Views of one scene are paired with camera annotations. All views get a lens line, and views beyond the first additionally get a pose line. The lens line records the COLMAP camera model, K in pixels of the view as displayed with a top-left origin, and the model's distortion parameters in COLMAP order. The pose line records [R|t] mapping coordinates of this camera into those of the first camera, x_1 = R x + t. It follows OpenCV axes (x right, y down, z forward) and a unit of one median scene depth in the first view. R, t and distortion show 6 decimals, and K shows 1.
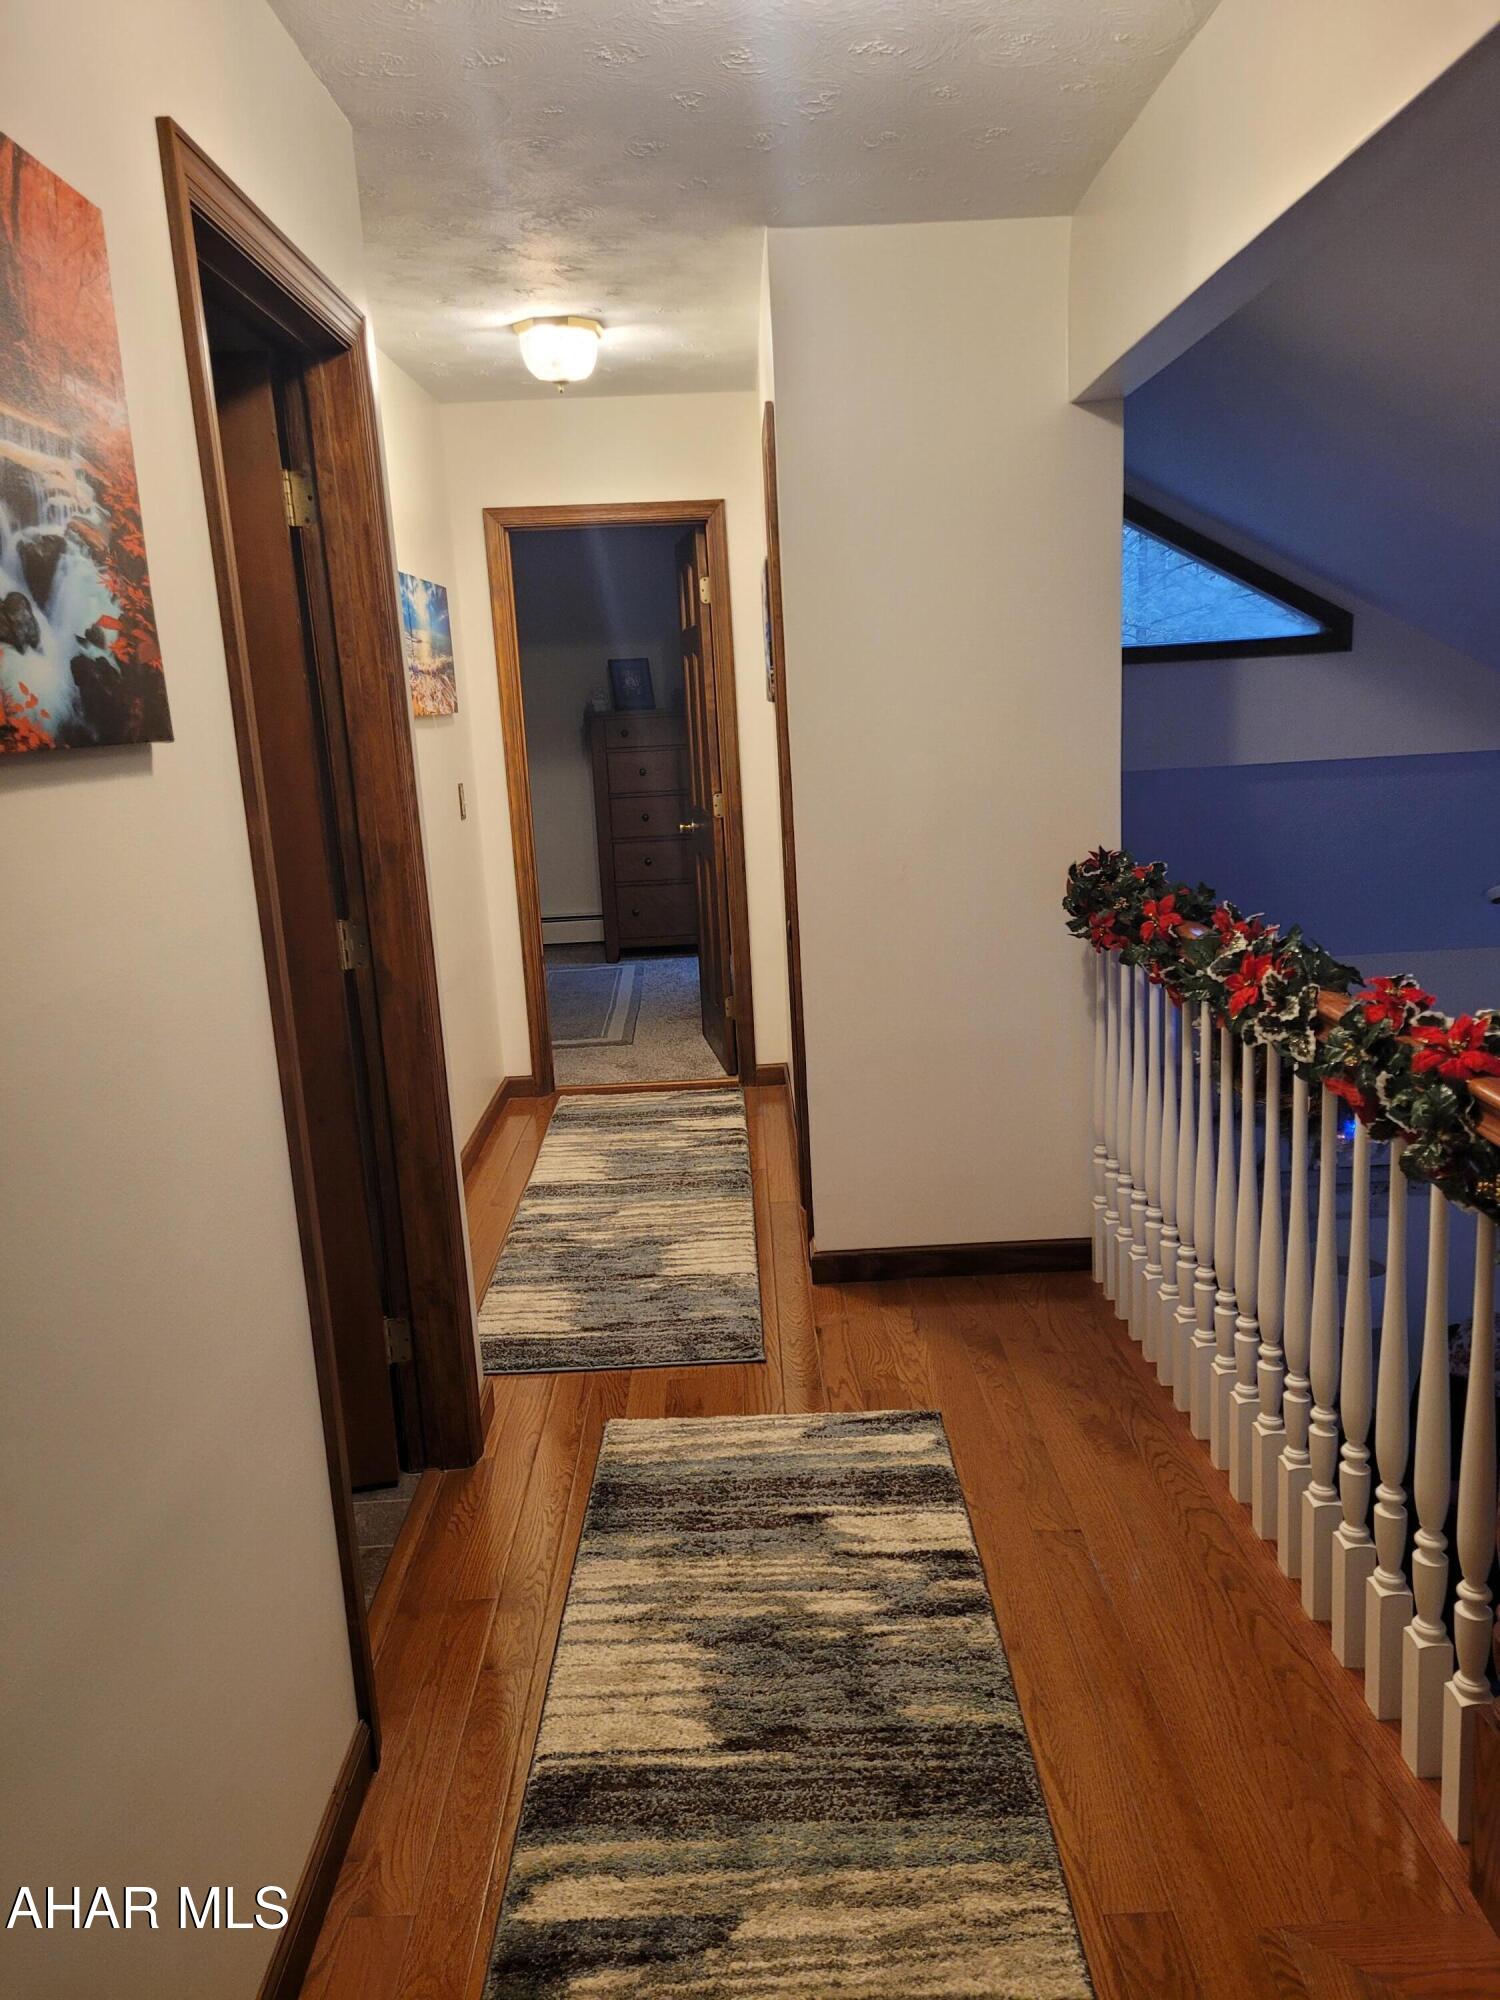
lens RADIAL K [[1509.6, 0, 750.0], [0, 1509.6, 1000.0], [0, 0, 1]] dist [0.066466, -0.061772]
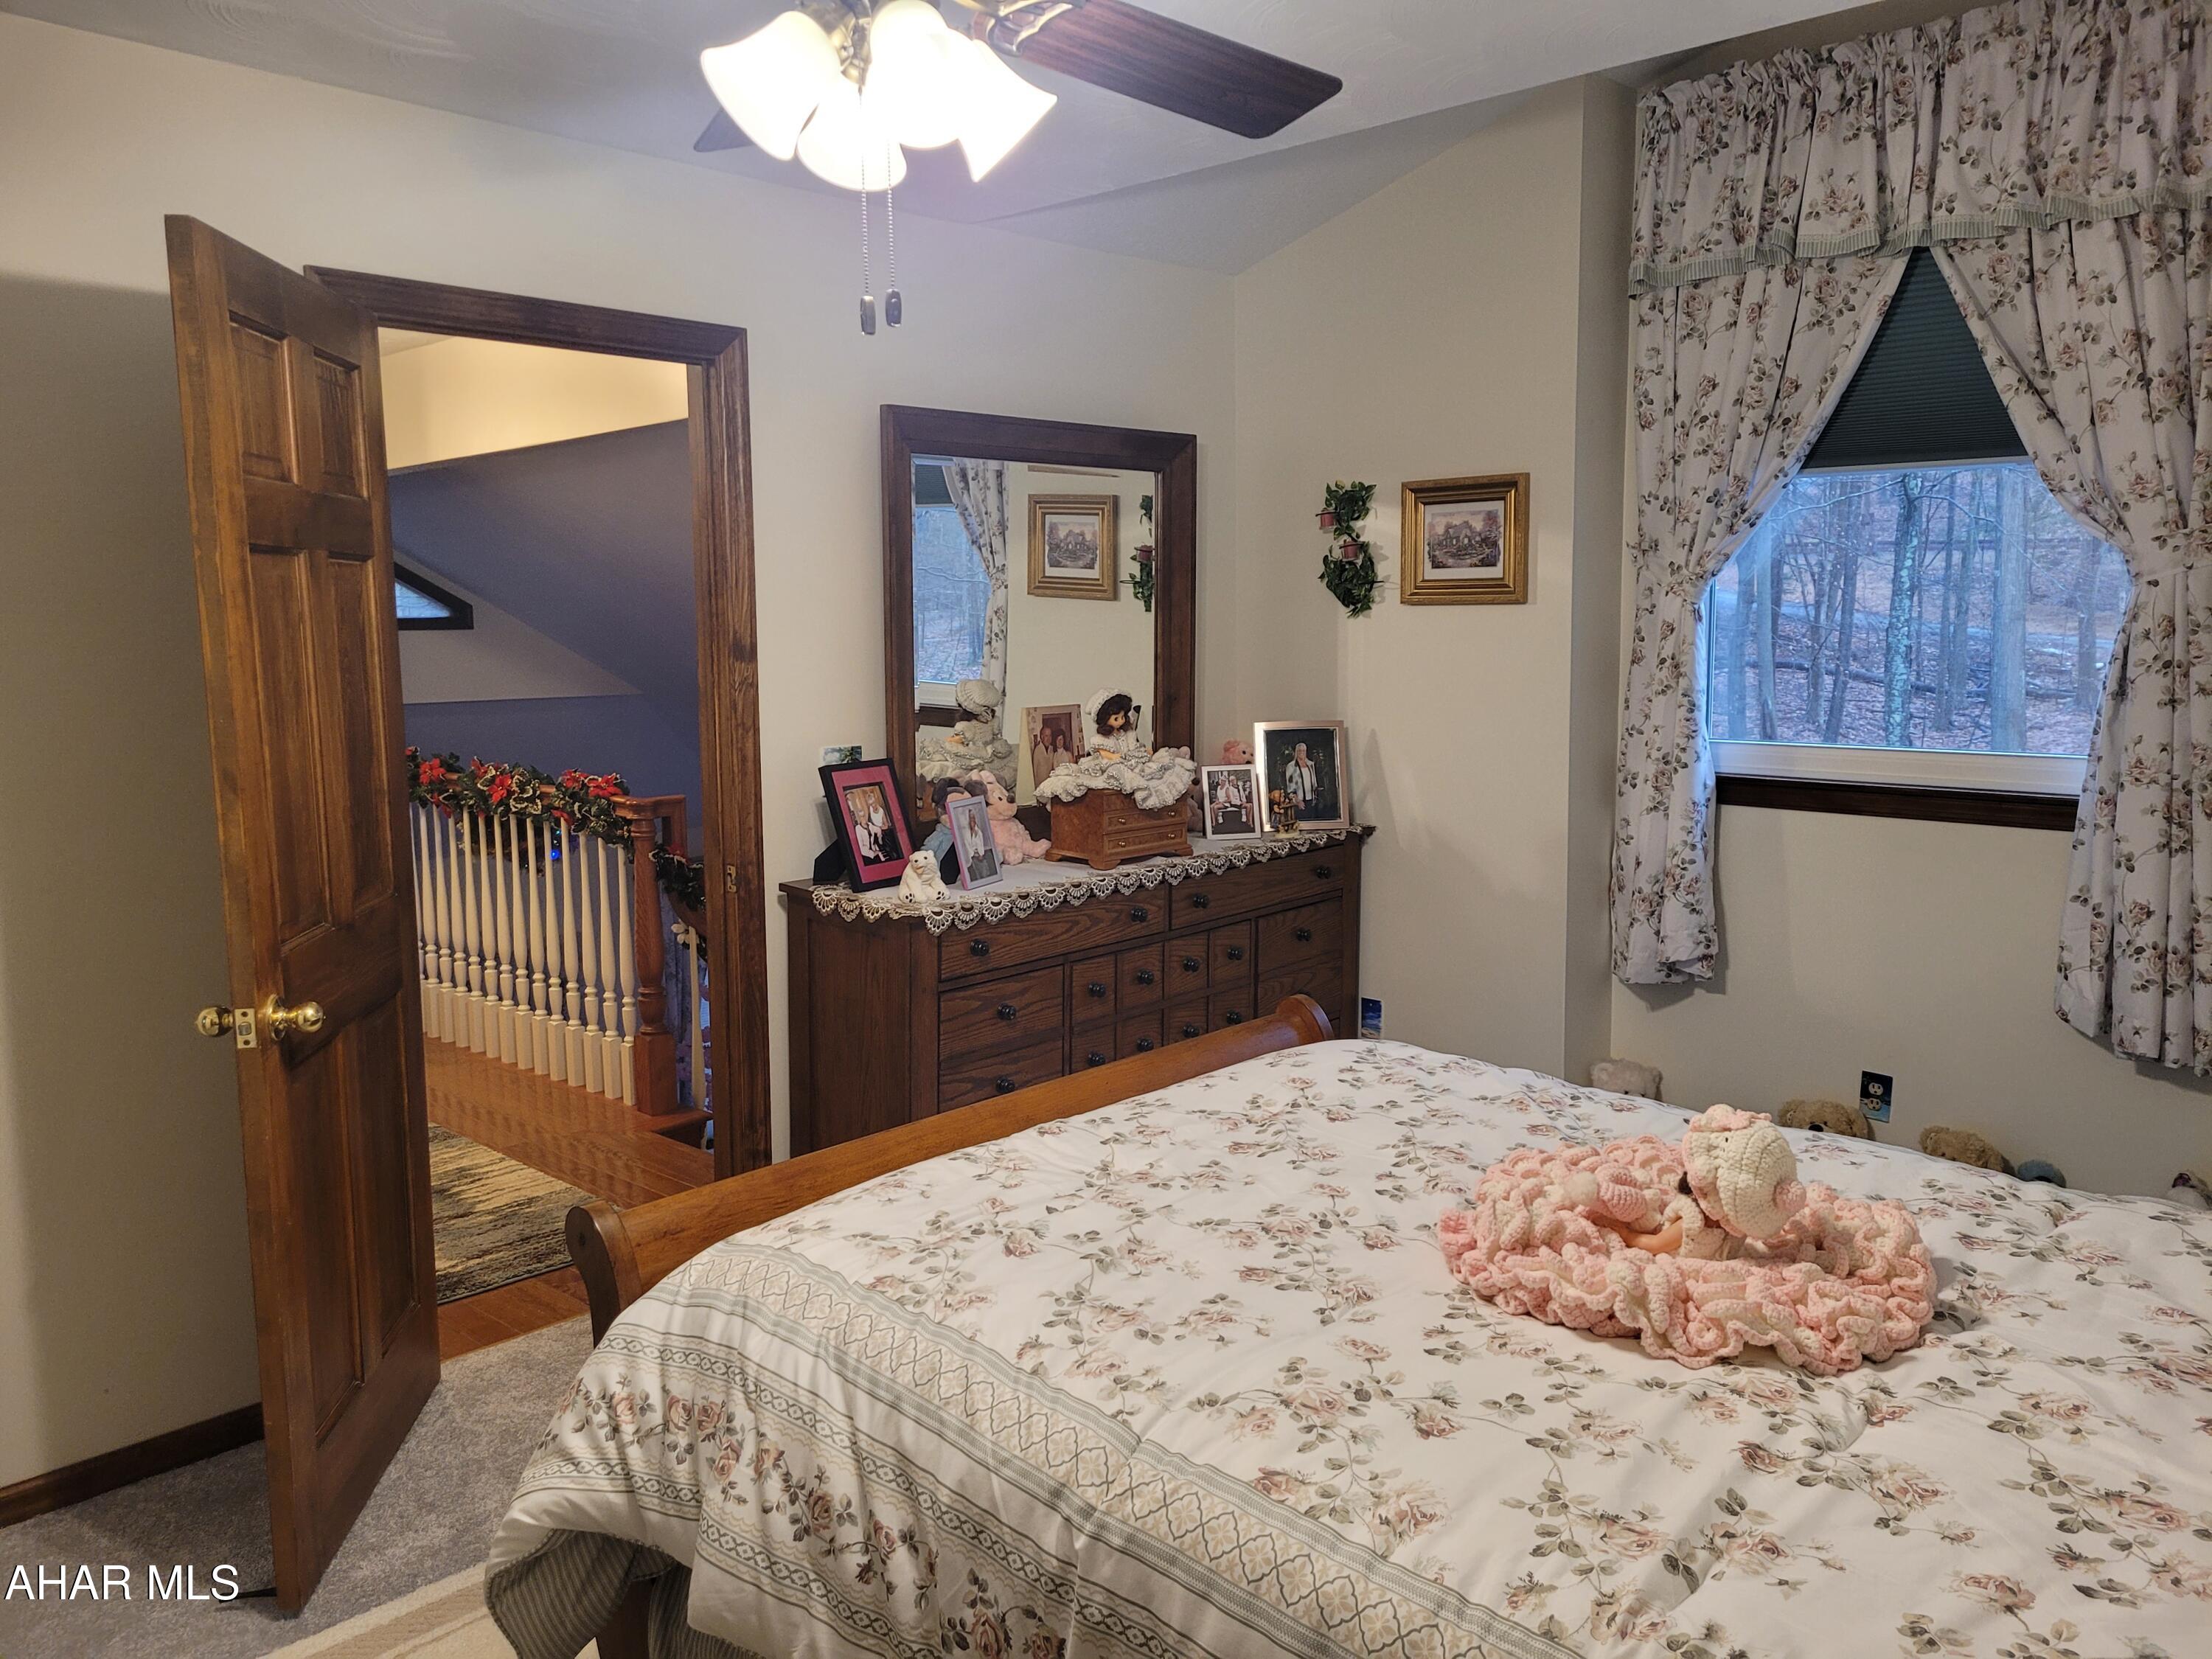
lens RADIAL K [[1669.6, 0, 1120.1], [0, 1669.6, 800.7], [0, 0, 1]] dist [0.066466, -0.061772]
pose [[0.710530, -0.029639, 0.703043, -0.748918], [0.115233, 0.990526, -0.074700, 0.299734], [-0.694168, 0.134090, 0.707213, -1.318729]]
